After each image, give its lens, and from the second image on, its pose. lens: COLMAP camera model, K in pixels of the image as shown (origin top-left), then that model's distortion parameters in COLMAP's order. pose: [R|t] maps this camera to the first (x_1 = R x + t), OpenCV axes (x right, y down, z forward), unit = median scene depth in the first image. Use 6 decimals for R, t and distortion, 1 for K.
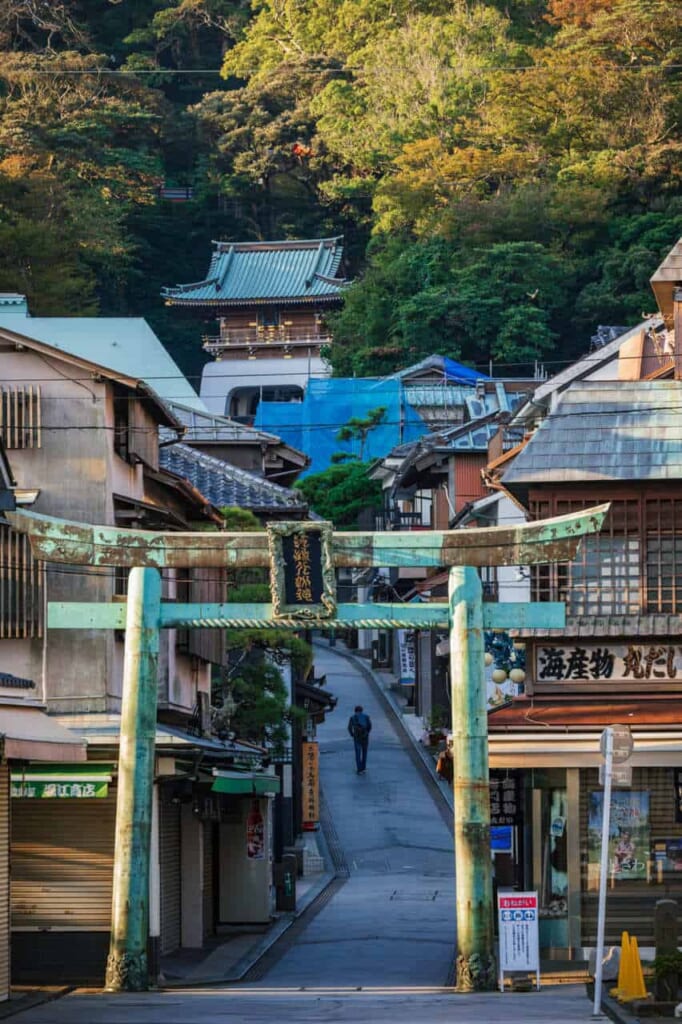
lens RADIAL K [[4067.9, 0, 341.2], [0, 4067.9, 518.4], [0, 0, 1]] dist [0.019384, 0.000000]
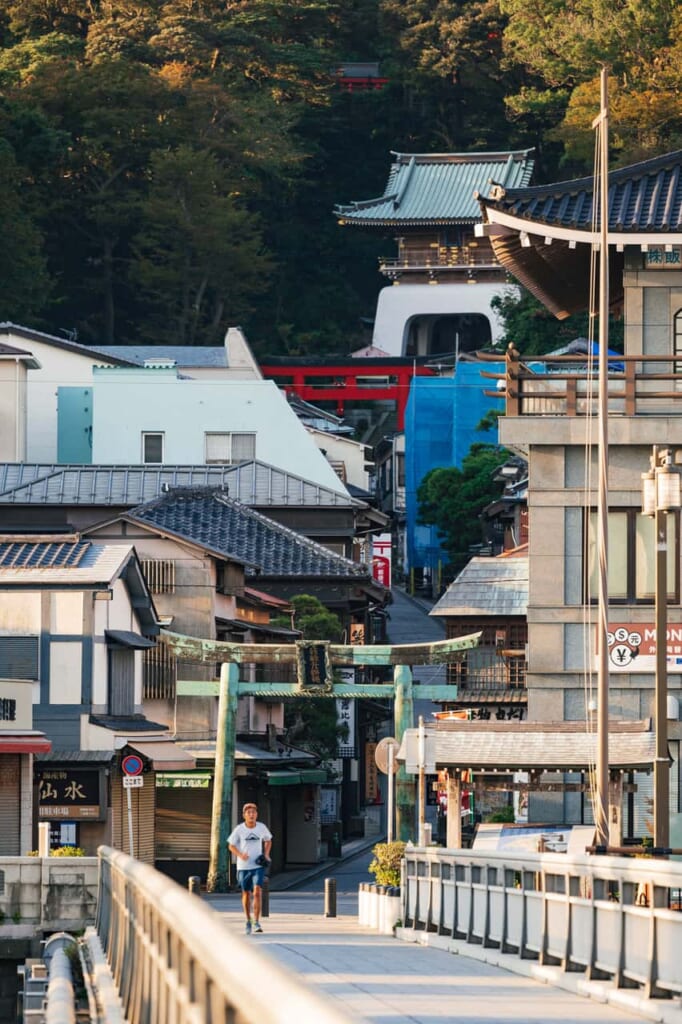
lens RADIAL K [[7332.9, 0, 341.2], [0, 7332.9, 511.1], [0, 0, 1]] dist [-0.031277, 0.000000]
pose [[0.998201, 0.011768, -0.058794, 0.190775], [-0.009484, 0.999195, 0.038977, -0.181173], [0.059205, -0.038349, 0.997509, -2.238896]]
